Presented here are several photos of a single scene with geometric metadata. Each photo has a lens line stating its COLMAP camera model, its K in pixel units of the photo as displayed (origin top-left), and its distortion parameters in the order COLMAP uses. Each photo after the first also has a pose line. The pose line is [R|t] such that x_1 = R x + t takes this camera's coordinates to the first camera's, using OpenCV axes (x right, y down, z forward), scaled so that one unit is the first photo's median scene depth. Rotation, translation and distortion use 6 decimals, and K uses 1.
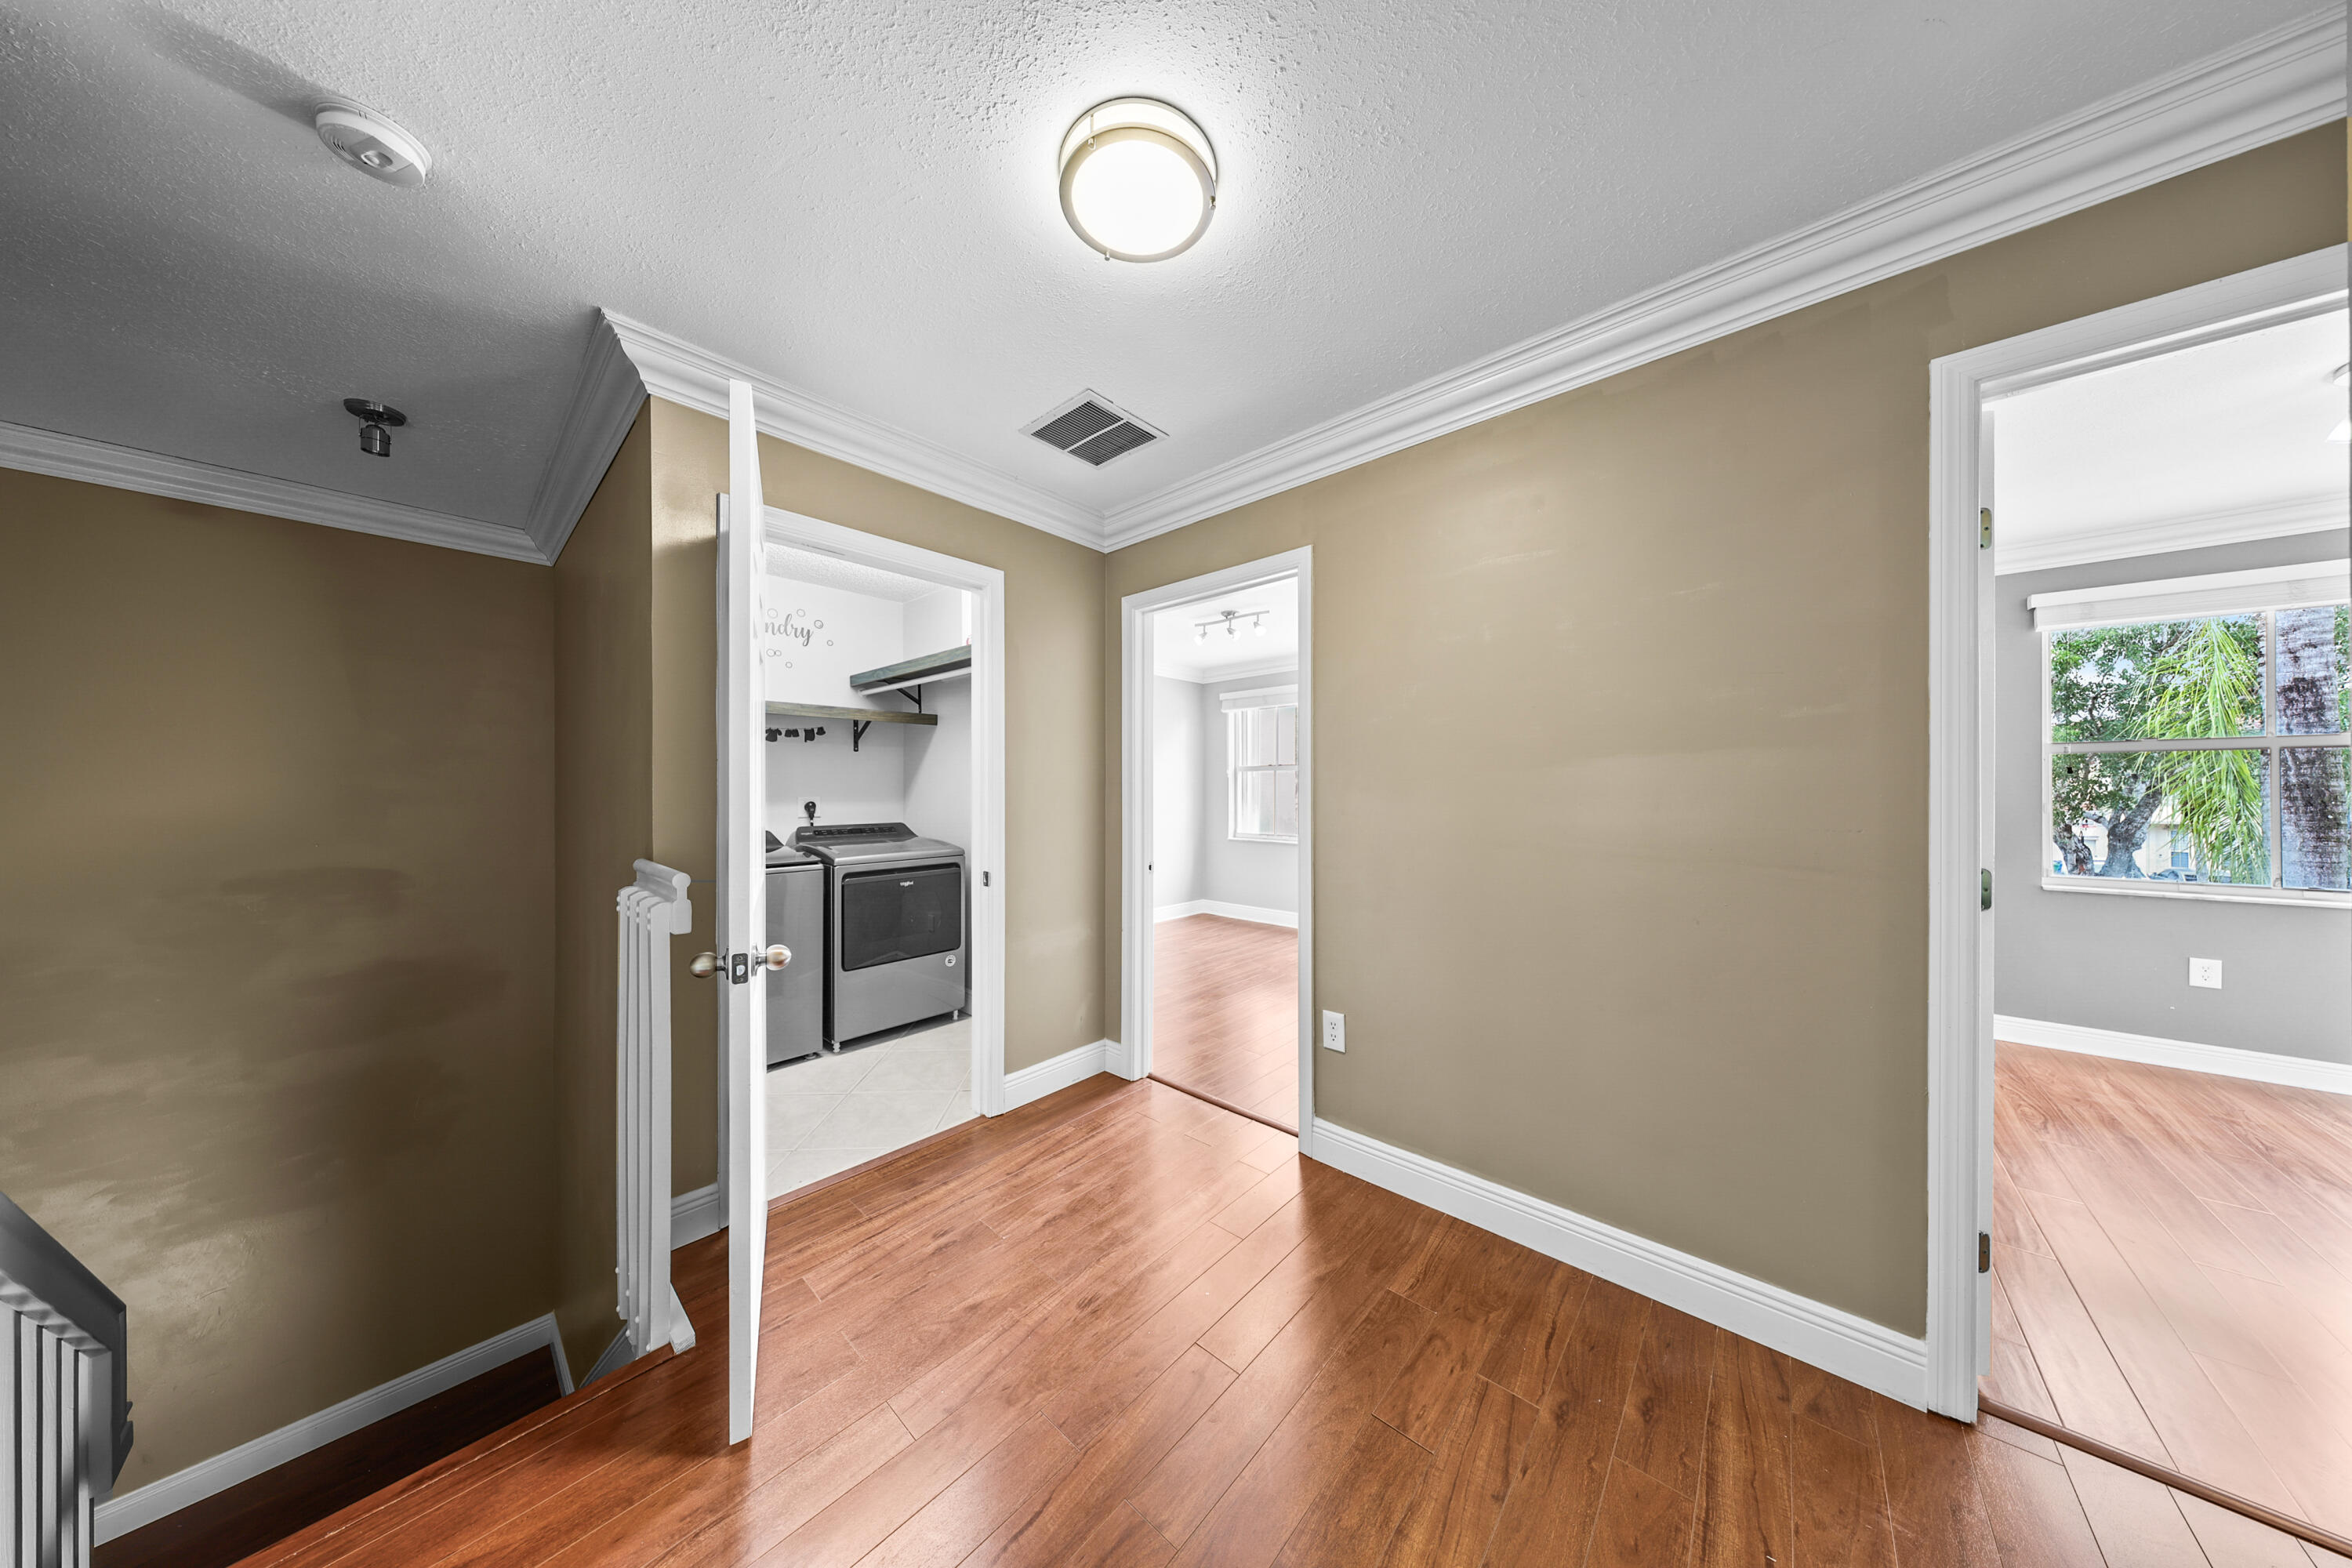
lens RADIAL K [[675.0, 0, 1185.0], [0, 675.0, 795.0], [0, 0, 1]] dist [-0.000987, 0.000118]
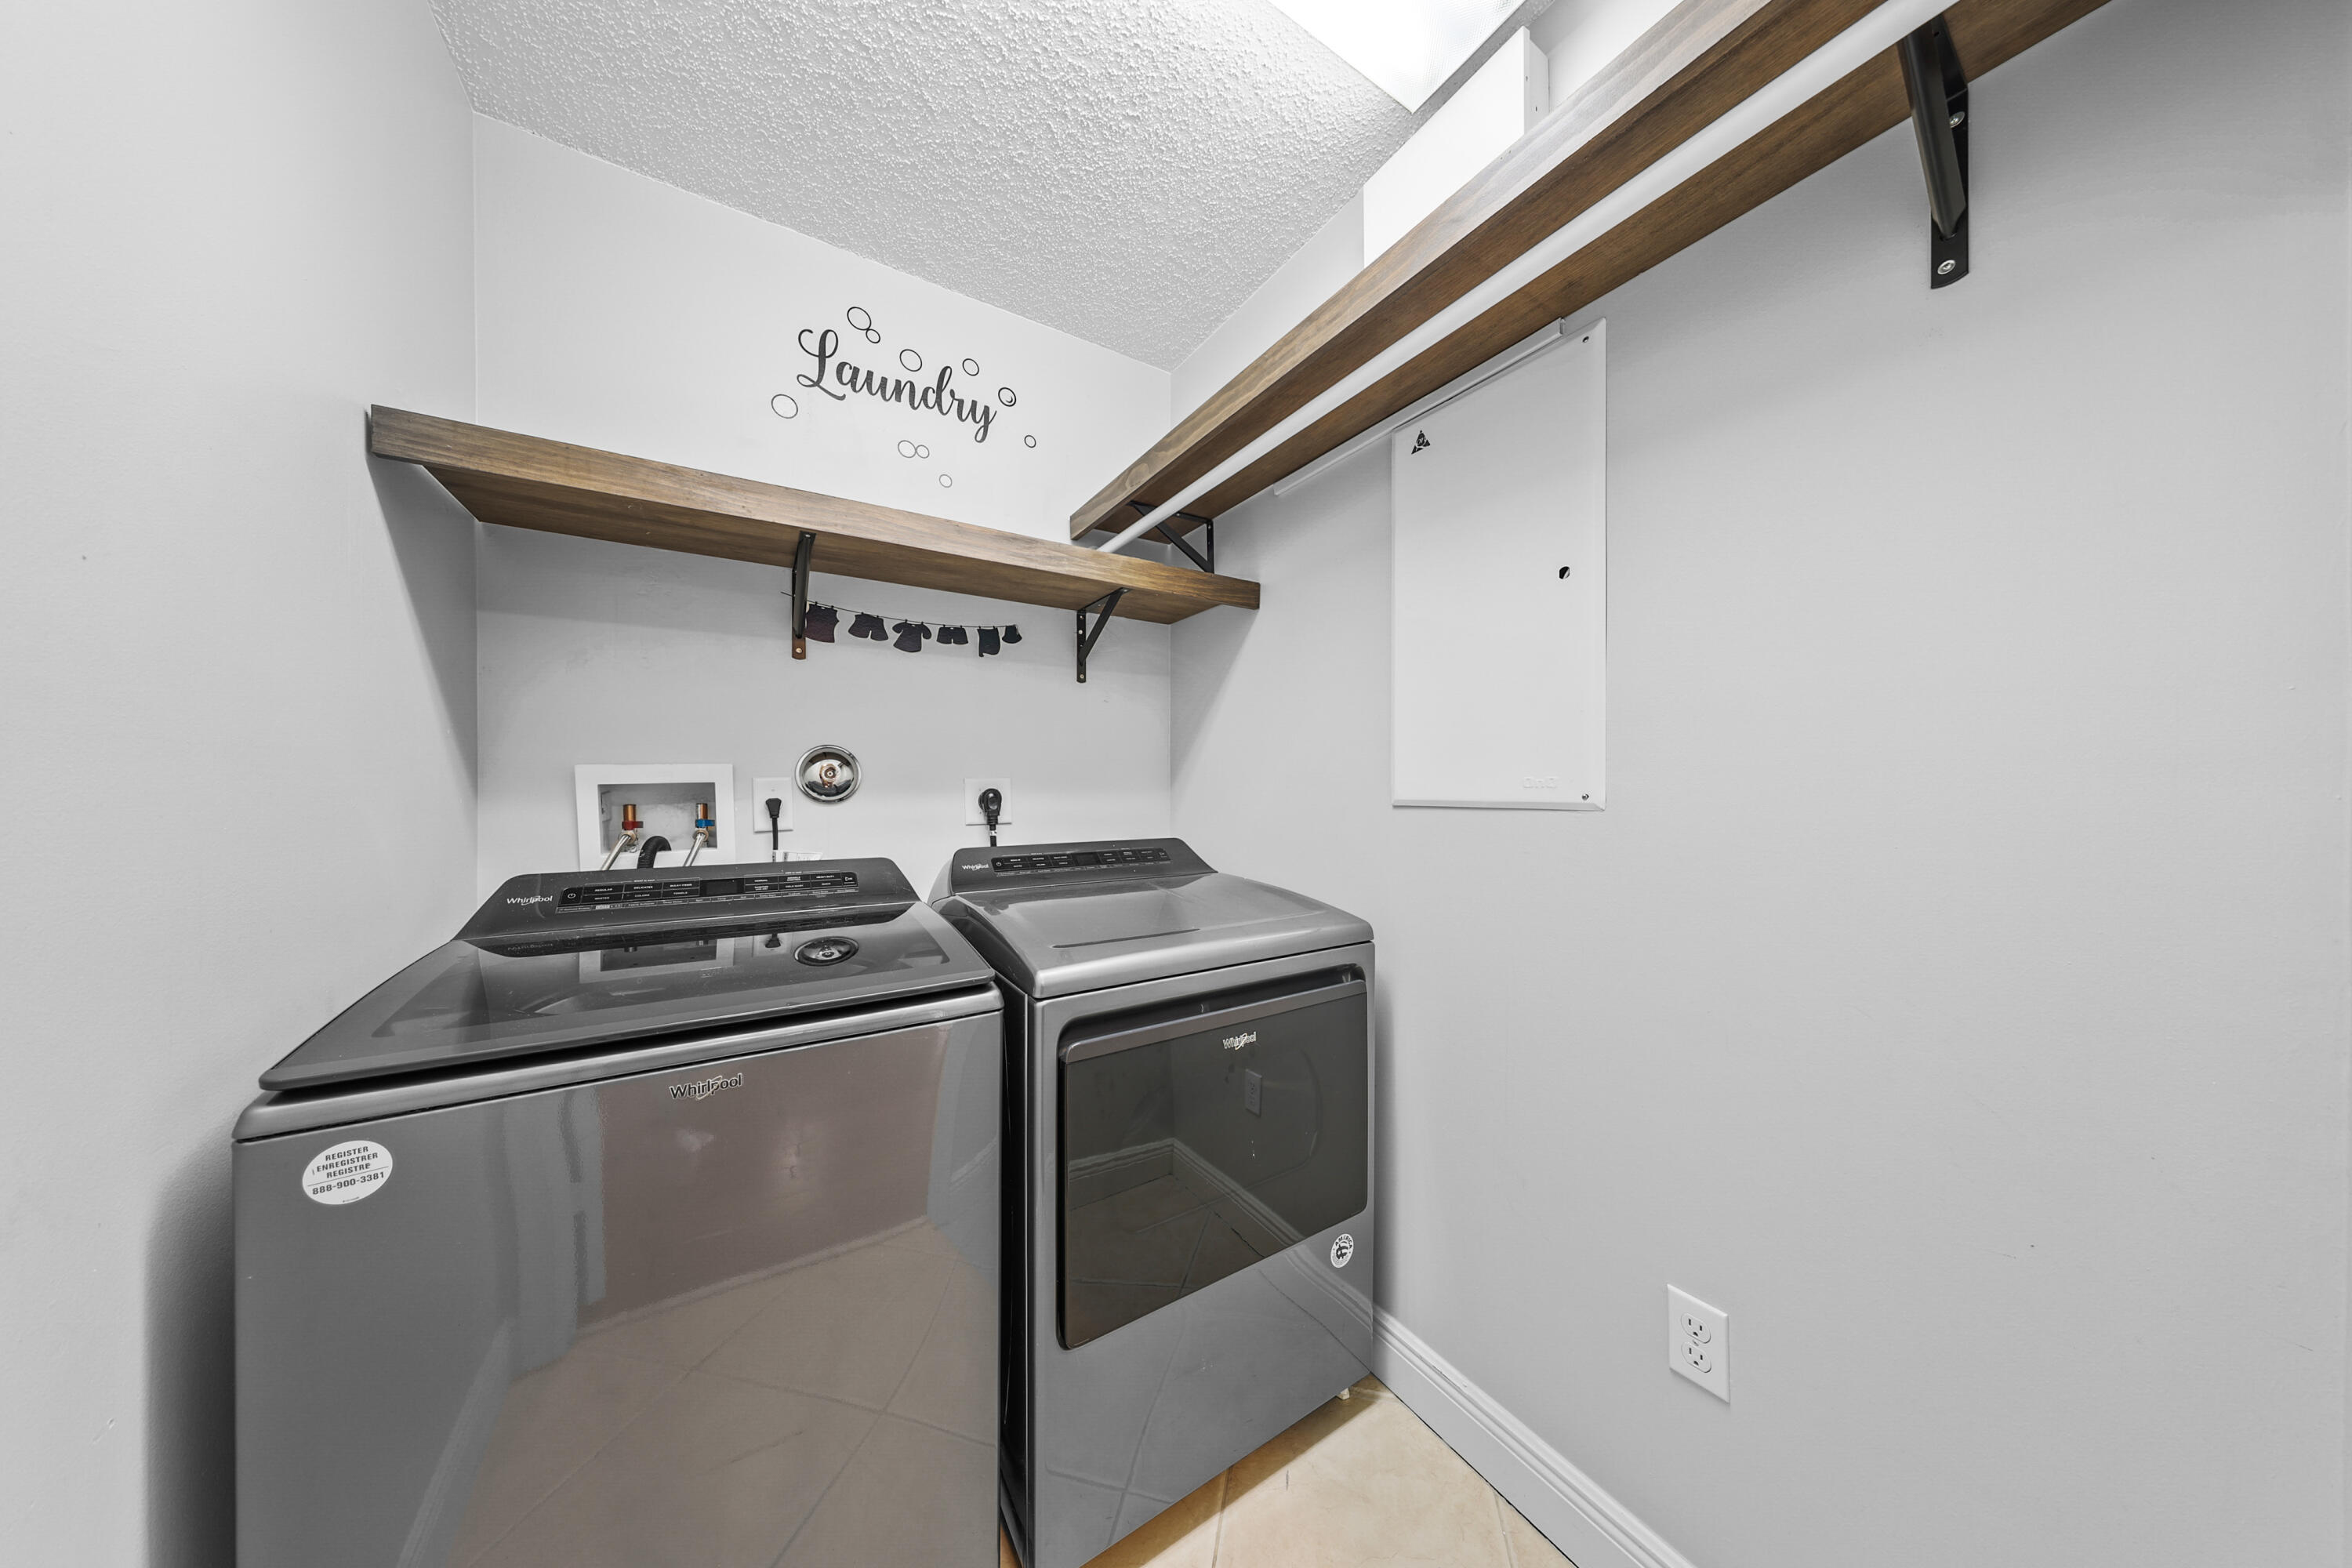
lens RADIAL K [[675.0, 0, 1170.1], [0, 675.0, 788.6], [0, 0, 1]] dist [-0.000987, 0.000118]
pose [[0.956710, -0.000310, -0.291042, -0.317975], [0.000066, 1.000000, -0.000848, 0.010007], [0.291042, 0.000792, 0.956710, 0.620557]]
